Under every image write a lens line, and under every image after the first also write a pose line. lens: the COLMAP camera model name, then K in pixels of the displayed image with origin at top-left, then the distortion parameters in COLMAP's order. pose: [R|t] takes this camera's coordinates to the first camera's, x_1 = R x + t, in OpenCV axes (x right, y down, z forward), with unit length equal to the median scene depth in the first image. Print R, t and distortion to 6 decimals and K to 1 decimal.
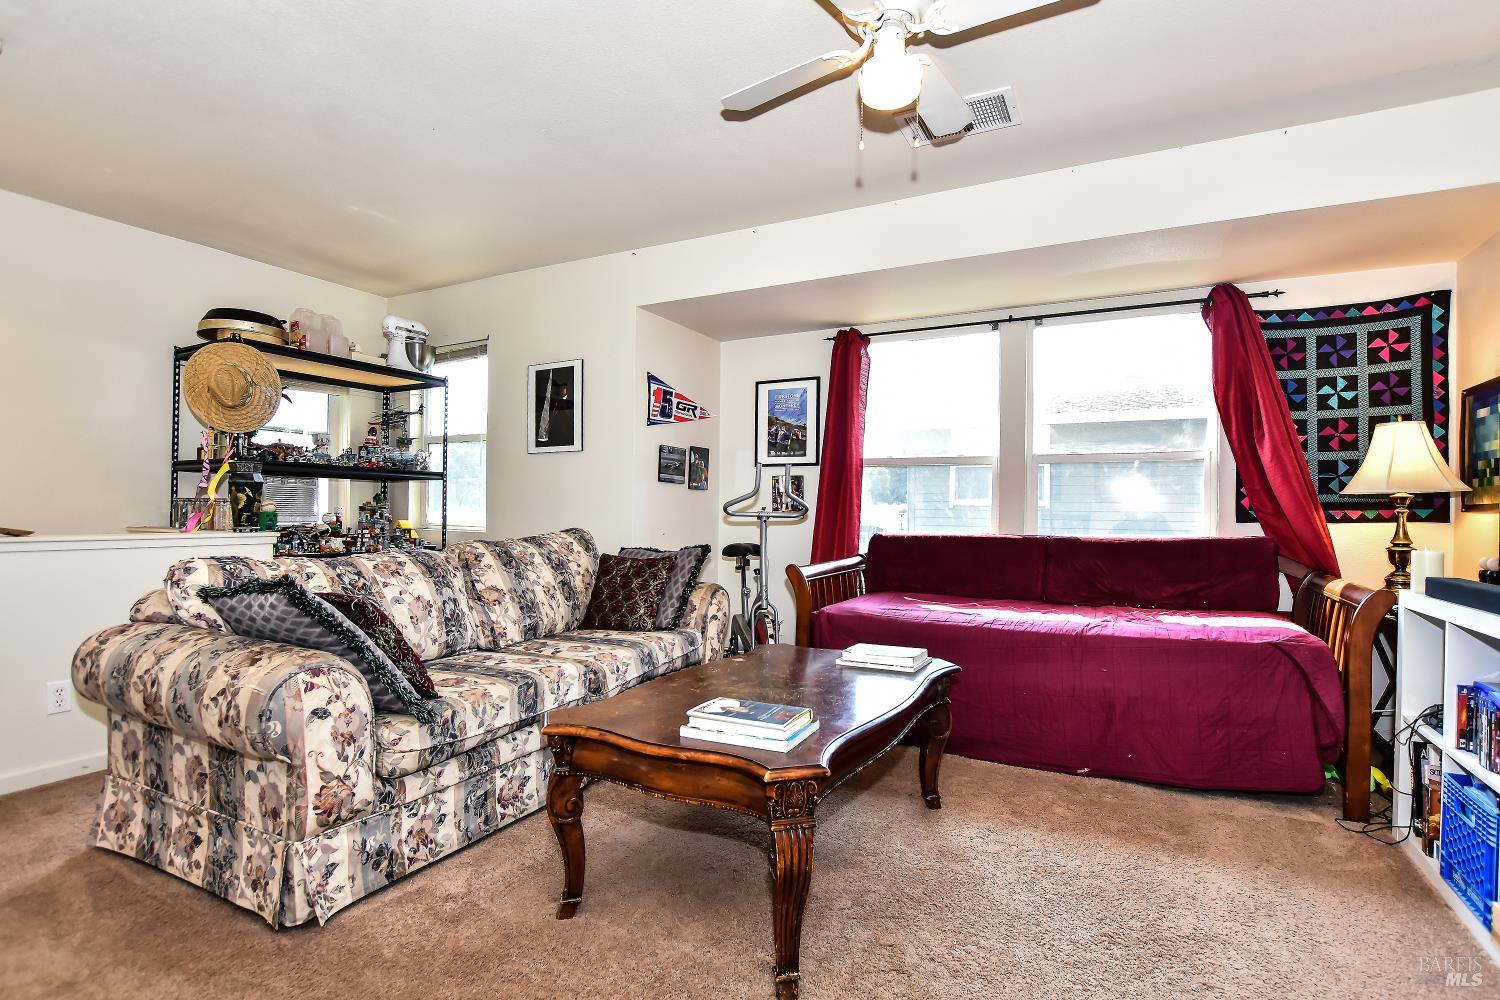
lens RADIAL K [[722.5, 0, 750.1], [0, 722.5, 514.6], [0, 0, 1]] dist [-0.024156, 0.000655]
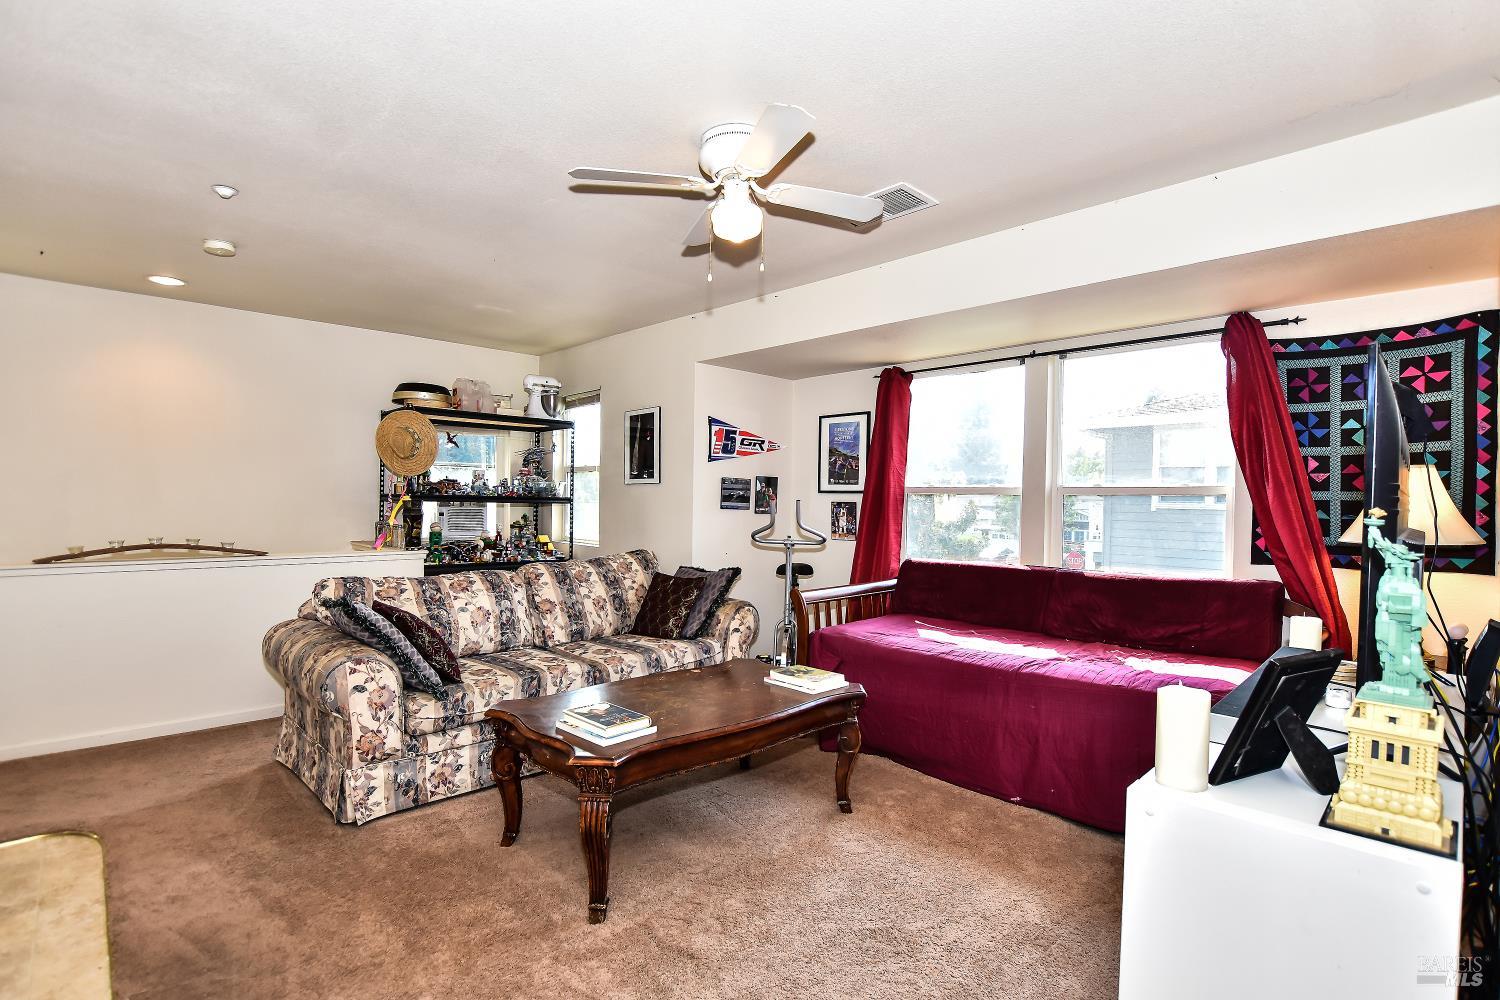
lens RADIAL K [[712.5, 0, 756.4], [0, 712.5, 514.7], [0, 0, 1]] dist [-0.024176, 0.001030]
pose [[0.950874, 0.009759, -0.309425, 0.375533], [-0.006112, 0.999900, 0.012753, -0.067873], [0.309518, -0.010235, 0.950838, -0.102099]]
